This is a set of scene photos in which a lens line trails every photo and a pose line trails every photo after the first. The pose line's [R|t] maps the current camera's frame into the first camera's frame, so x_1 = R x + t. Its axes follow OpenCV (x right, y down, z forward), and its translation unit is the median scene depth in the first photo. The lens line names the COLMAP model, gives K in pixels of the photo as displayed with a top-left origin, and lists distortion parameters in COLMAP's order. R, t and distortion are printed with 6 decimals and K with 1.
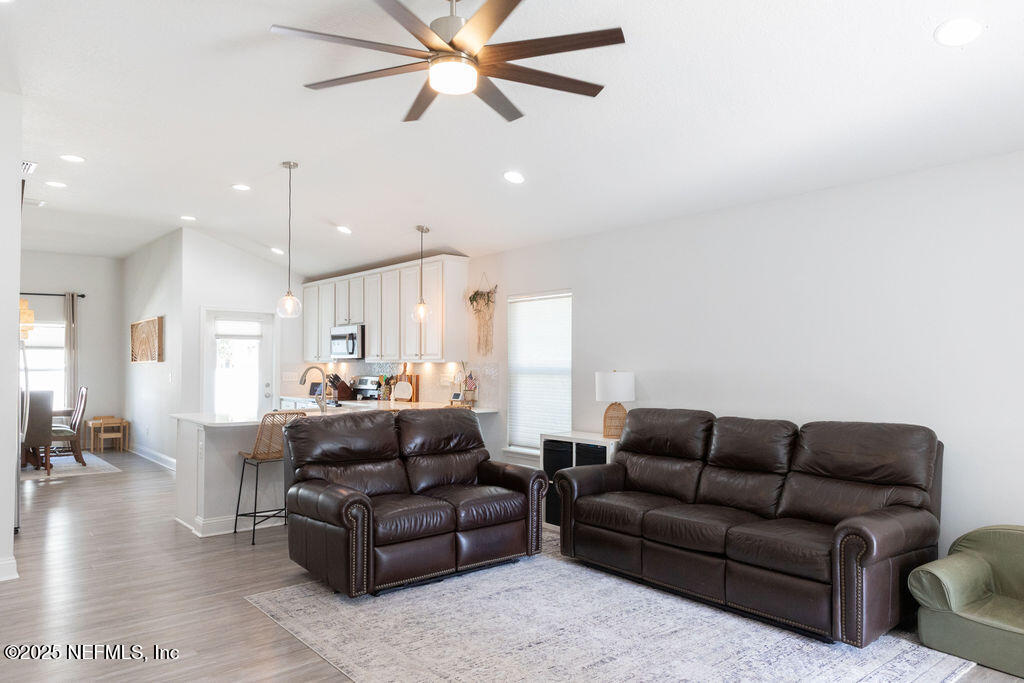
lens RADIAL K [[685.1, 0, 511.6], [0, 685.1, 341.6], [0, 0, 1]] dist [0.013074, -0.003604]
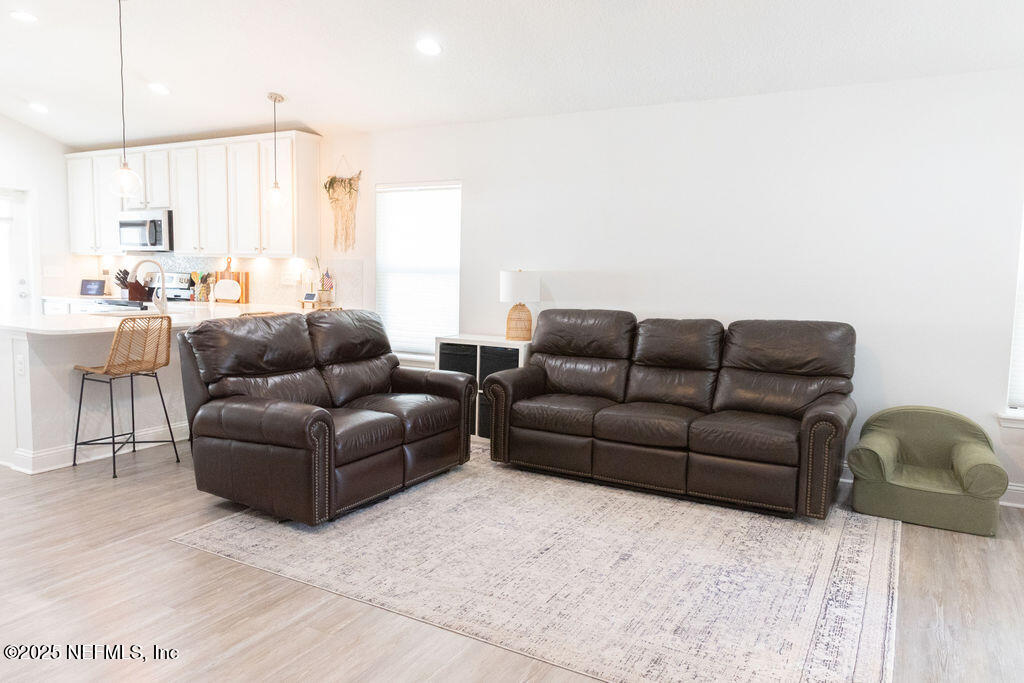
lens RADIAL K [[718.1, 0, 489.9], [0, 718.1, 332.7], [0, 0, 1]] dist [0.012173, -0.003270]
pose [[0.941589, -0.015283, 0.336417, -0.225366], [-0.027866, 0.992008, 0.123057, 0.006961], [-0.335609, -0.125244, 0.933638, 0.068622]]
